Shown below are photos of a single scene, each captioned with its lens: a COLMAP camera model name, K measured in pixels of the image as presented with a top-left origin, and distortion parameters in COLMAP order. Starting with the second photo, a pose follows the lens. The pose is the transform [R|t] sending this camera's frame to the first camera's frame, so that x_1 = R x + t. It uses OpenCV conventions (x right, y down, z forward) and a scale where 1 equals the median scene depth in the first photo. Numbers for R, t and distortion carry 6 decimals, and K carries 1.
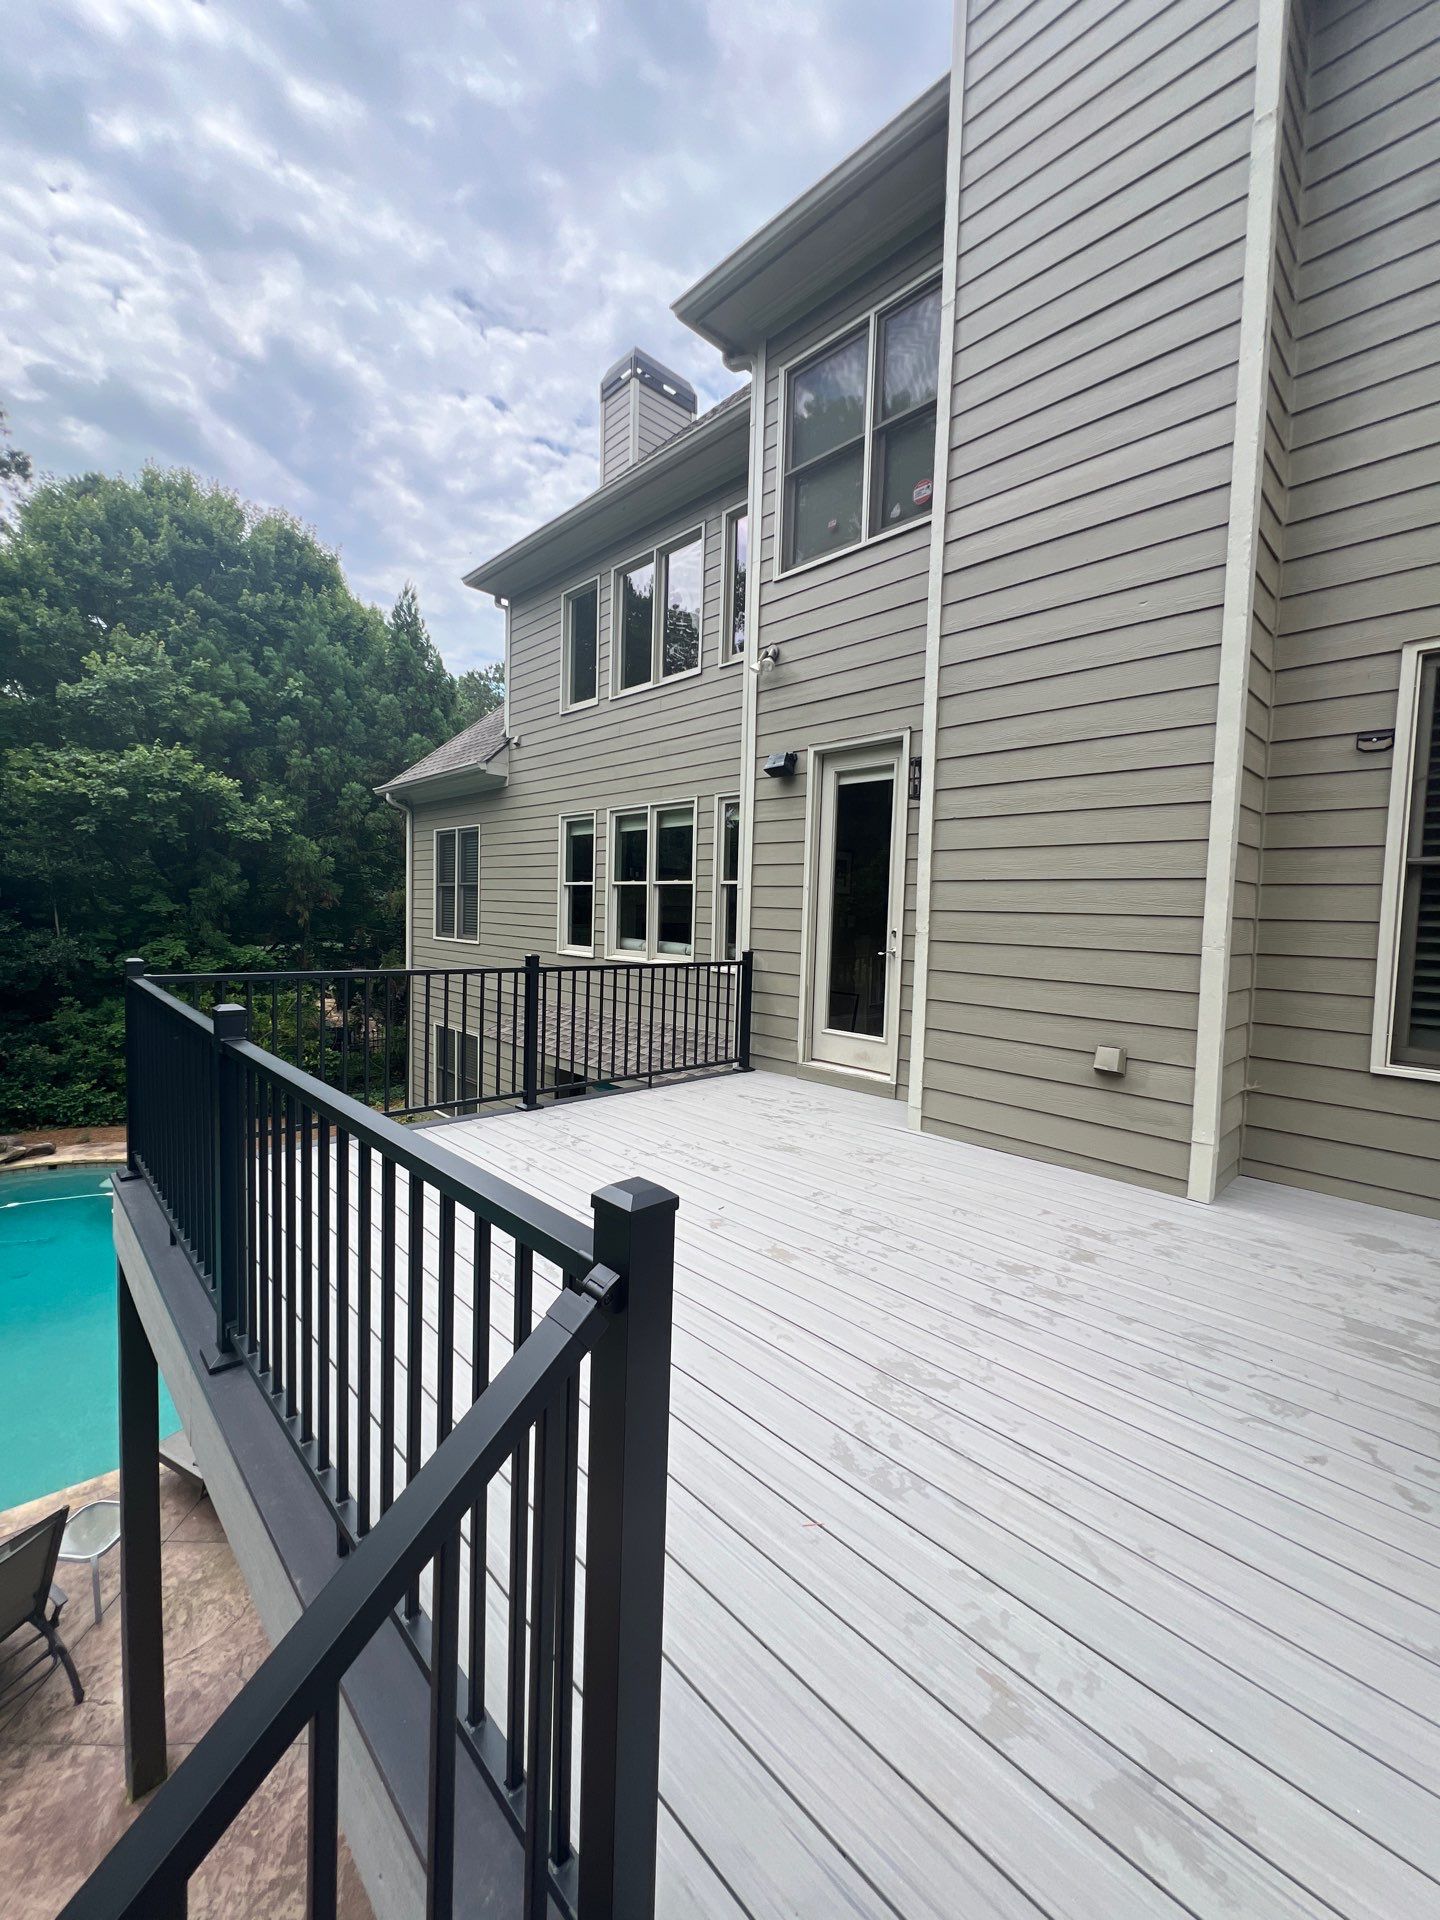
lens RADIAL K [[765.4, 0, 719.6], [0, 765.4, 957.1], [0, 0, 1]] dist [-0.001709, 0.000105]
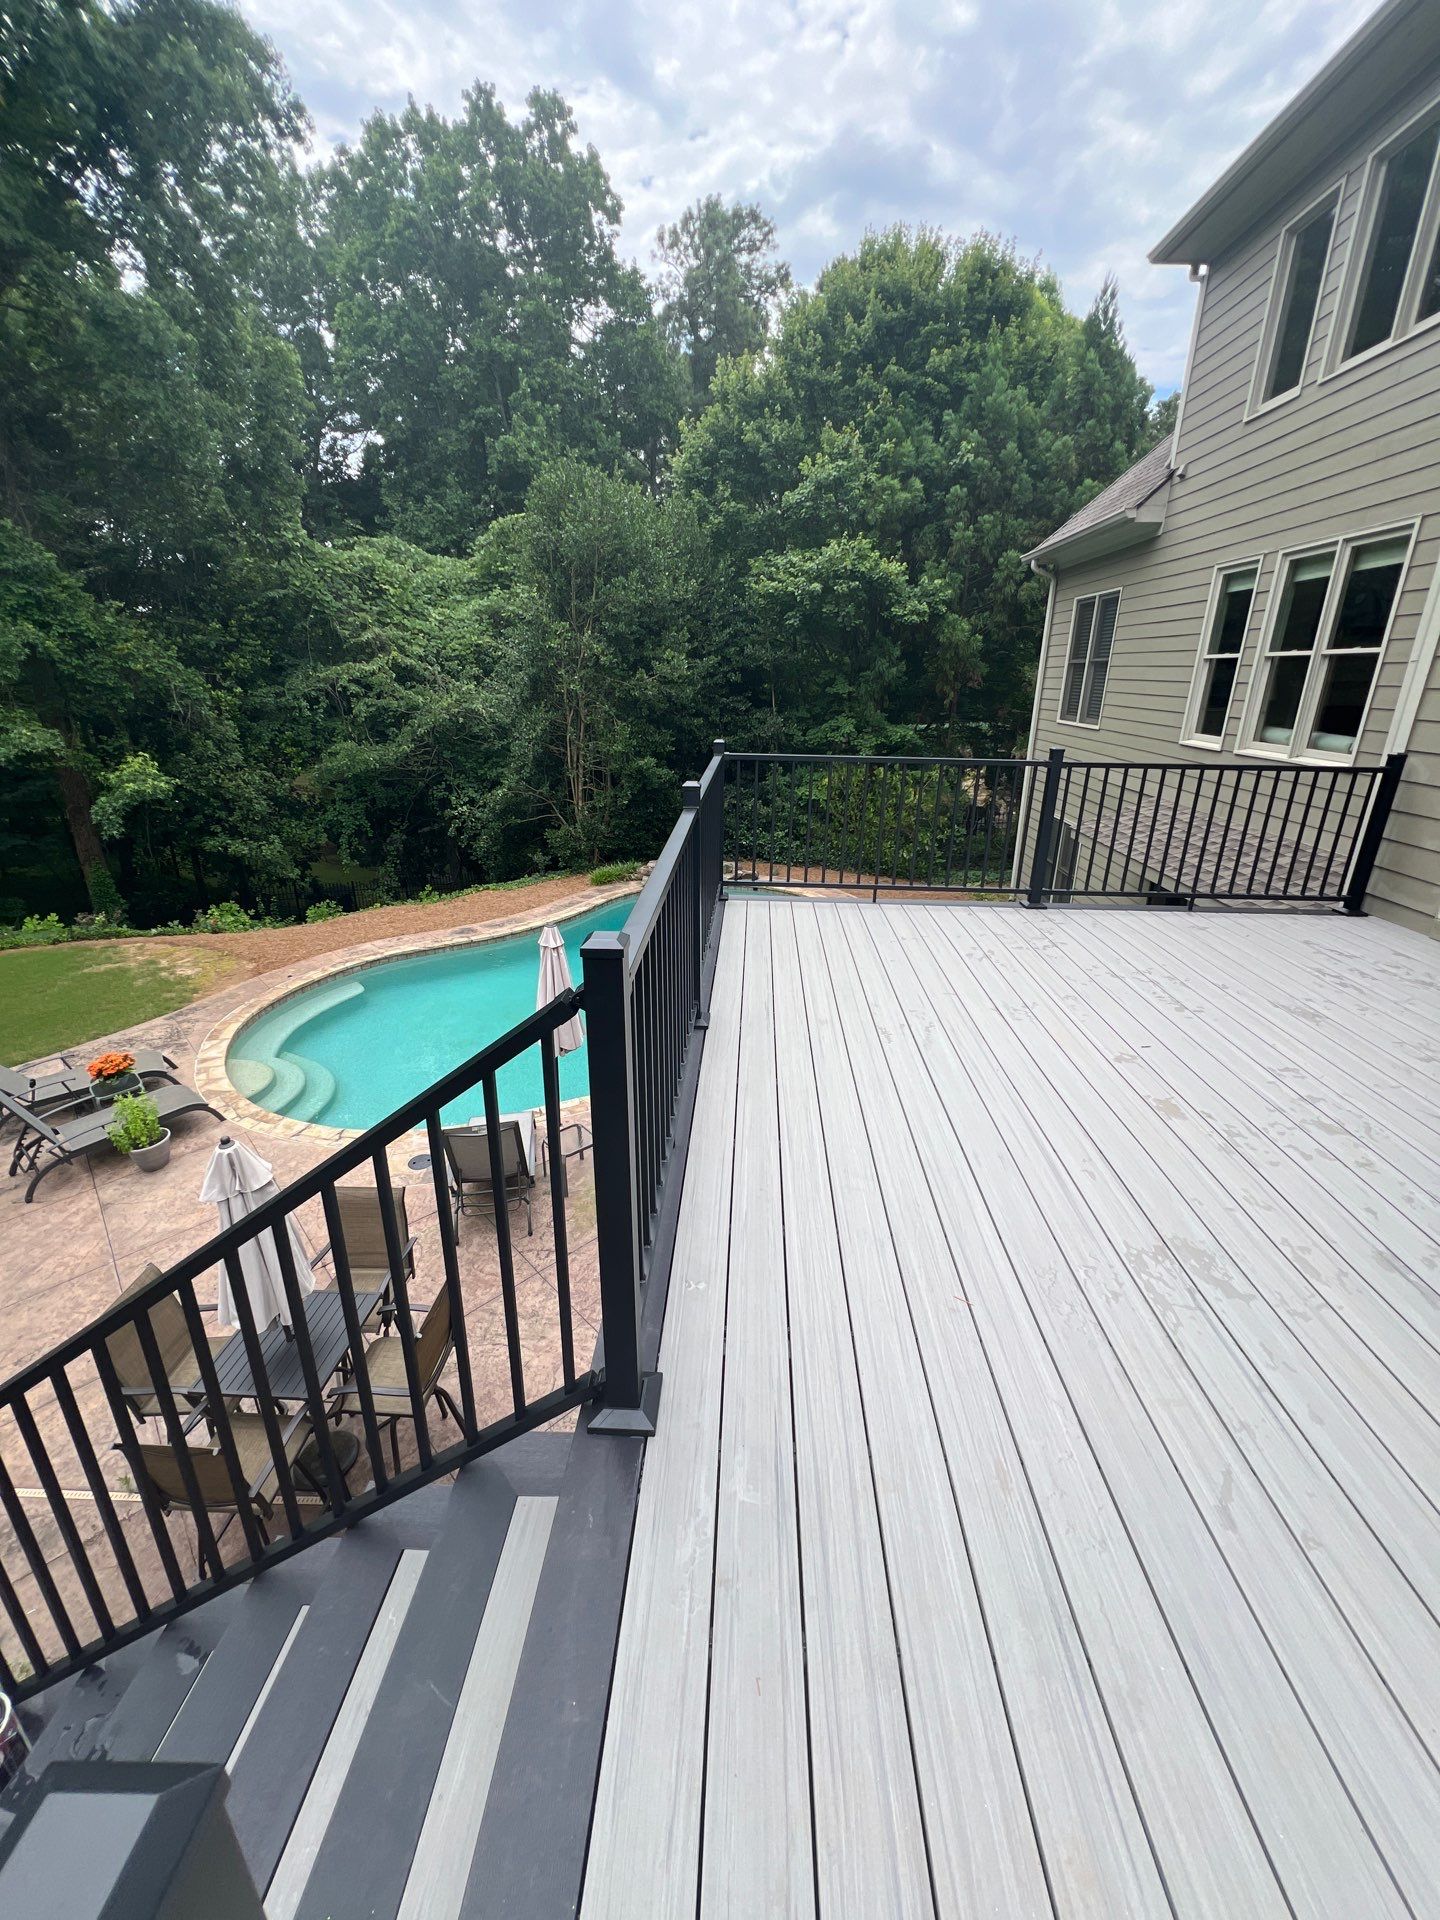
lens RADIAL K [[765.4, 0, 724.7], [0, 765.4, 954.3], [0, 0, 1]] dist [-0.001709, 0.000105]
pose [[0.687808, 0.227835, -0.689211, 0.088819], [-0.031454, 0.957929, 0.285276, -0.007639], [0.725211, -0.174537, 0.666038, 0.015969]]
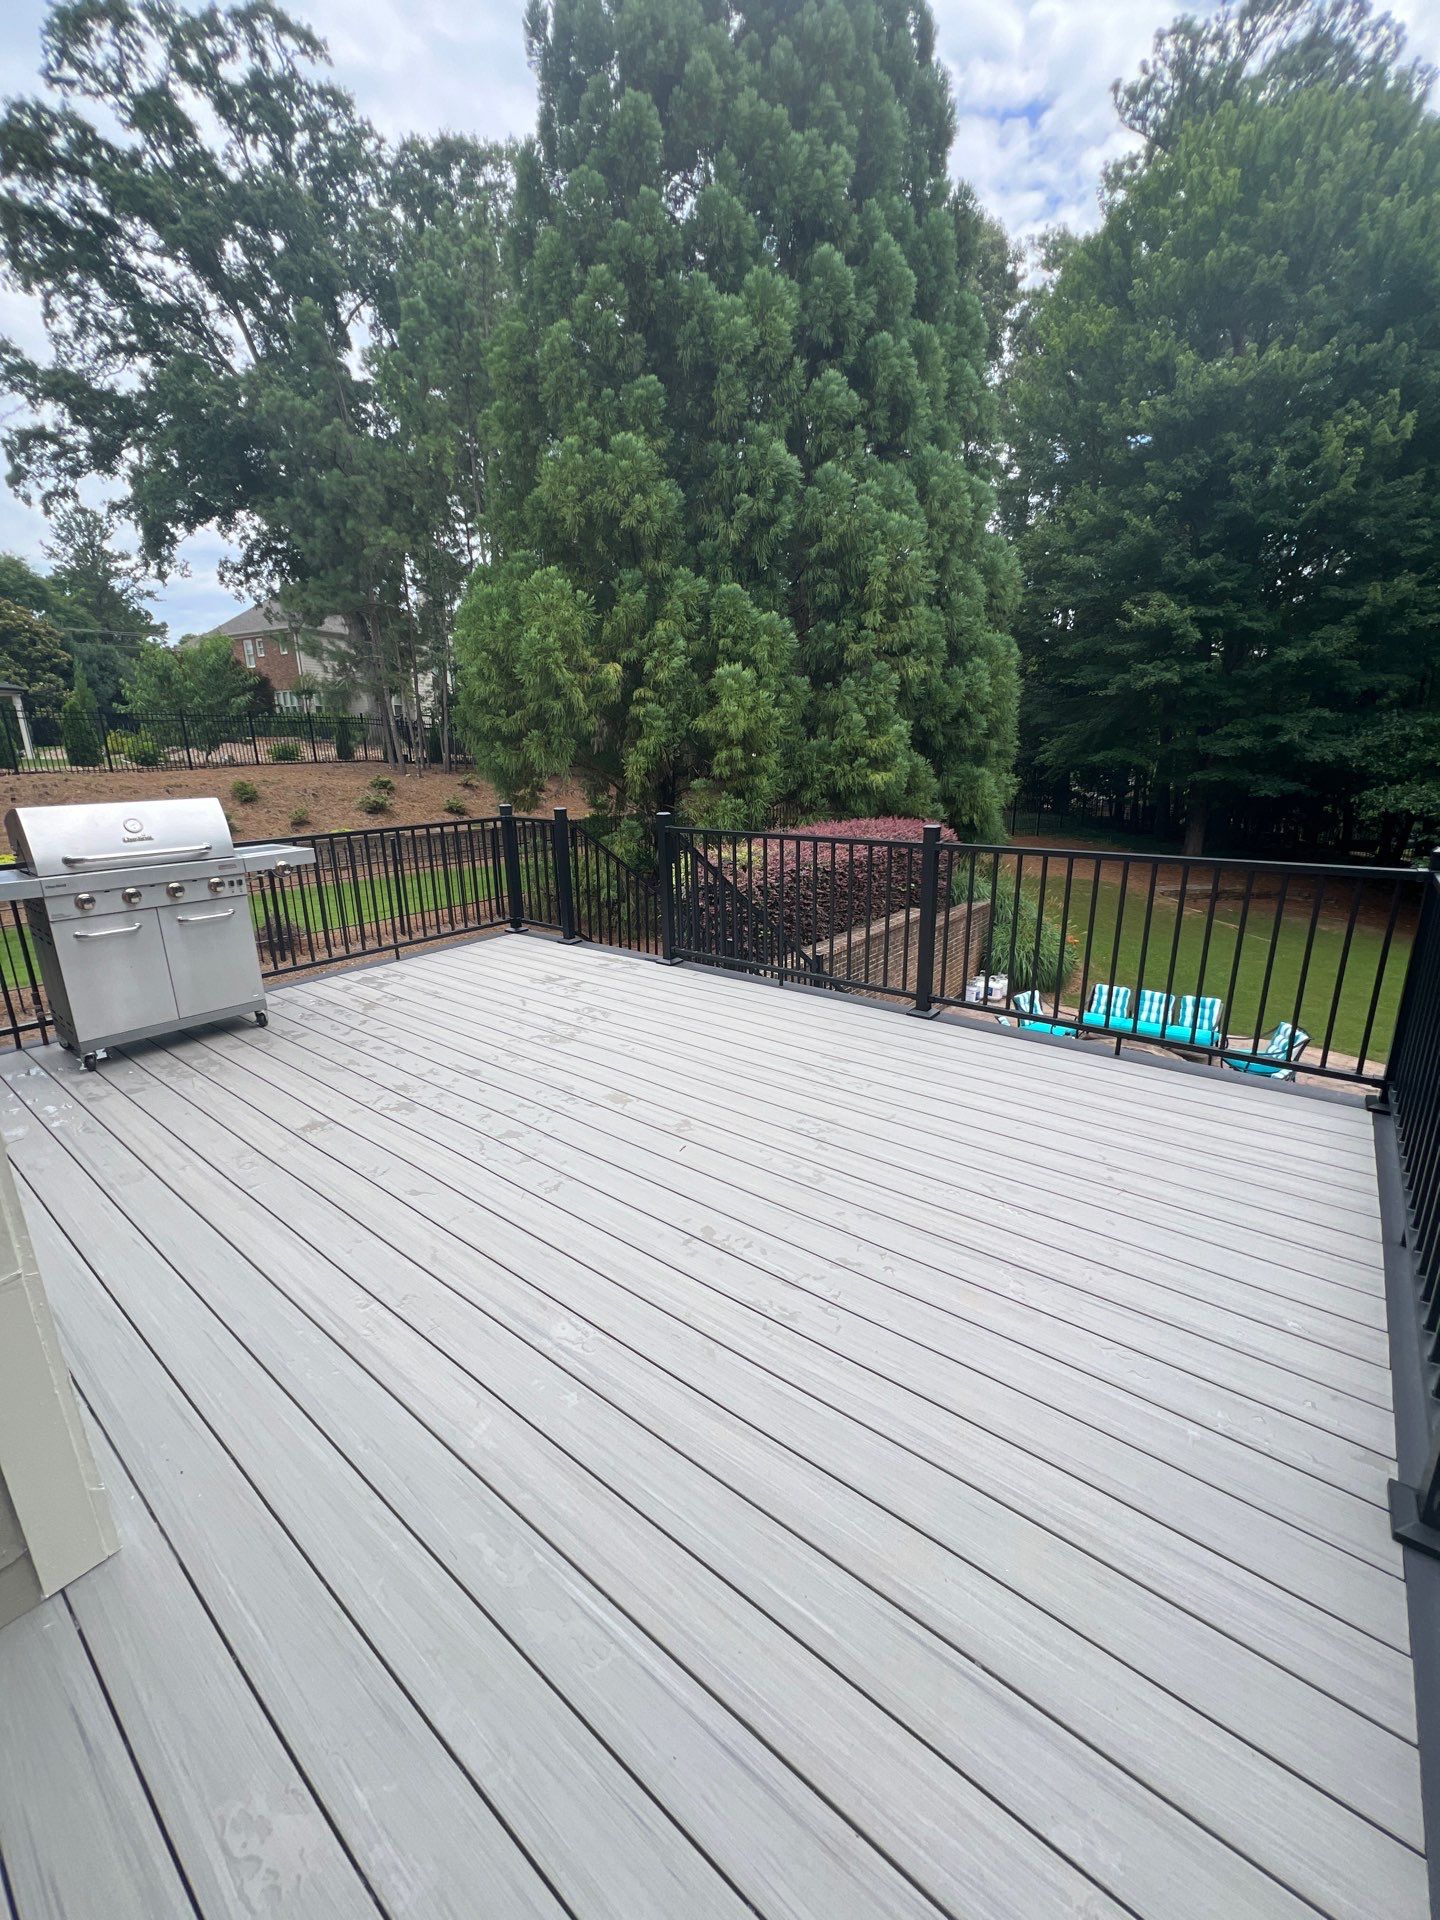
lens RADIAL K [[765.4, 0, 717.8], [0, 765.4, 951.7], [0, 0, 1]] dist [-0.001709, 0.000105]
pose [[-0.991642, 0.023108, -0.126932, 0.021692], [-0.017878, 0.949727, 0.312567, -0.044456], [0.127773, 0.312224, -0.941377, 0.584218]]
